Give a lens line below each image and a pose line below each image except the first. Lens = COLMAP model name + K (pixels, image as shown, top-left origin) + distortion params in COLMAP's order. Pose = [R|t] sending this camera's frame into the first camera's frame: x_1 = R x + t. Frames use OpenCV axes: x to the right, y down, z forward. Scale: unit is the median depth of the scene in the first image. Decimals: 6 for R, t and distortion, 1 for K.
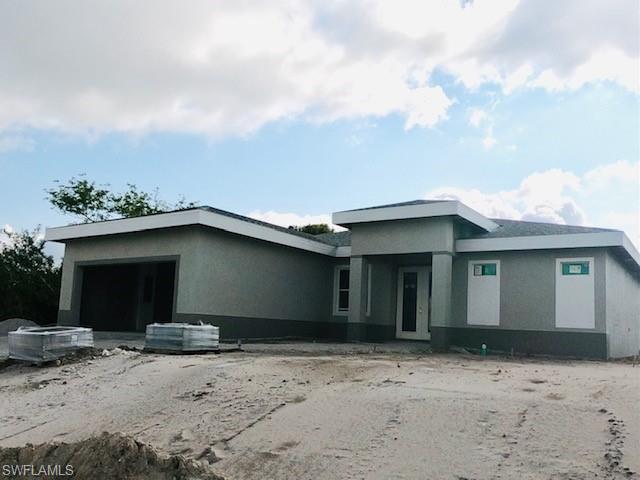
lens RADIAL K [[525.2, 0, 324.2], [0, 525.2, 234.1], [0, 0, 1]] dist [-0.010779, 0.012098]
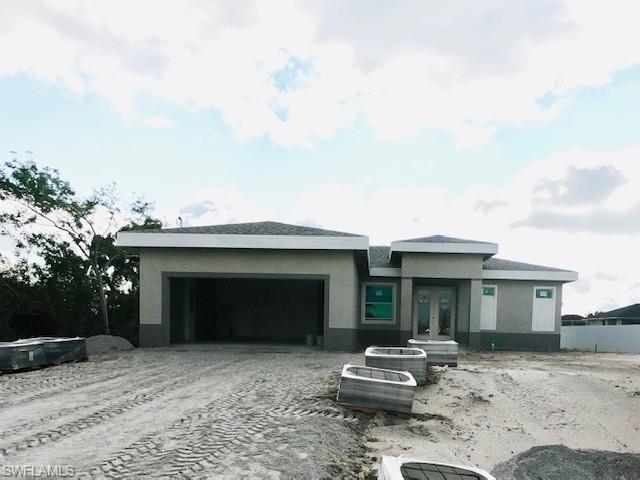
lens RADIAL K [[499.9, 0, 320.9], [0, 499.9, 241.0], [0, 0, 1]] dist [0.014433, -0.009552]
pose [[0.827027, 0.072944, 0.557410, -0.889598], [-0.084053, 0.996445, -0.005689, -0.024614], [-0.555844, -0.042147, 0.830218, 0.131956]]
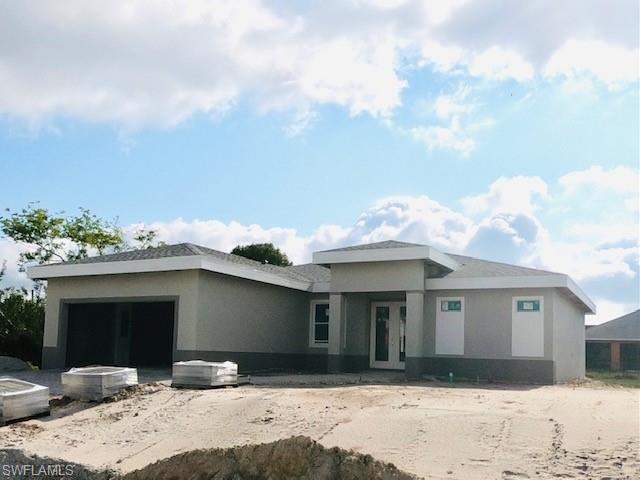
lens RADIAL K [[594.6, 0, 317.0], [0, 594.6, 243.1], [0, 0, 1]] dist [-0.002819, 0.000000]
pose [[0.993415, 0.002784, 0.114534, -0.133203], [-0.002614, 0.999995, -0.001637, -0.067353], [-0.114538, 0.001327, 0.993418, -0.247663]]
